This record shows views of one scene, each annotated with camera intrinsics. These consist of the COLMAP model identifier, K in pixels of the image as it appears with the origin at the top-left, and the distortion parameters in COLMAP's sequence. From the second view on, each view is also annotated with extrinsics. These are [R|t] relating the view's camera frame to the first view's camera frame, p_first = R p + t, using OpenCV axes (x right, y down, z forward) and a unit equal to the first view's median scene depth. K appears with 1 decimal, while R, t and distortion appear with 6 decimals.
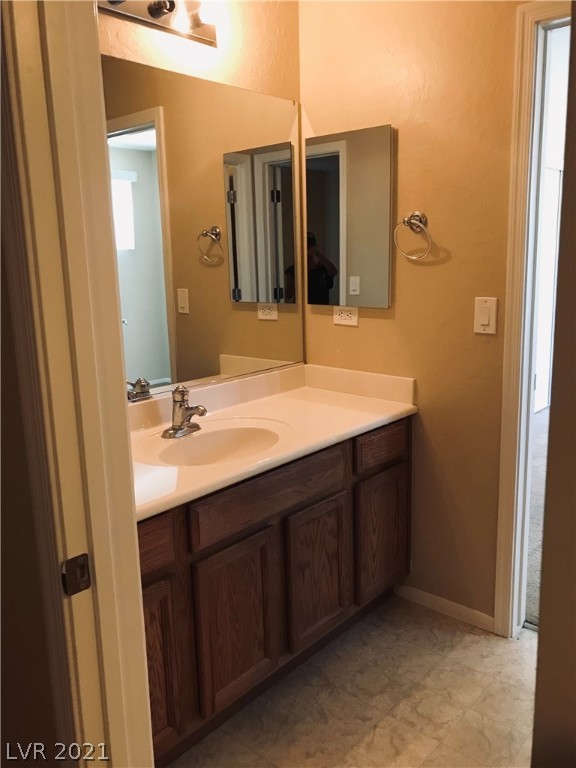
lens RADIAL K [[628.4, 0, 293.6], [0, 628.4, 382.8], [0, 0, 1]] dist [0.056917, -0.006593]
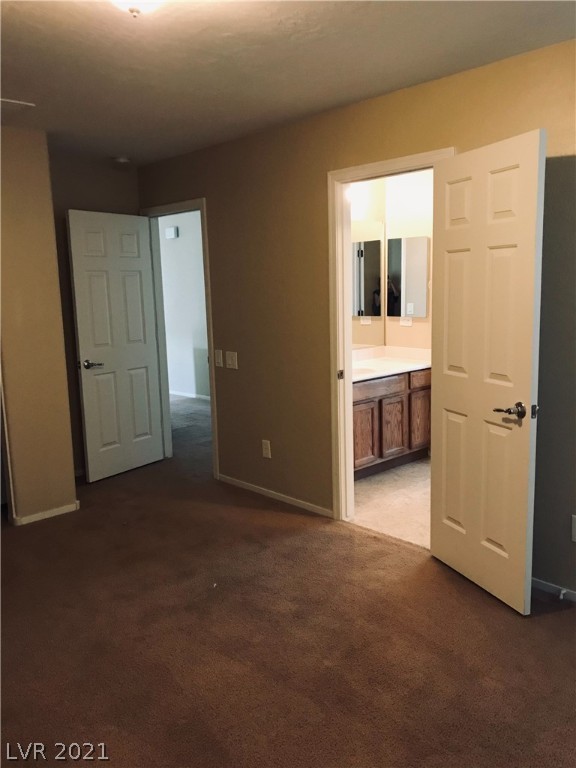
lens RADIAL K [[628.4, 0, 285.5], [0, 628.4, 384.1], [0, 0, 1]] dist [0.056917, -0.006593]
pose [[0.995033, 0.009468, -0.099099, -0.124097], [-0.013553, 0.999082, -0.040633, 0.227385], [0.098623, 0.041774, 0.994248, -1.314854]]
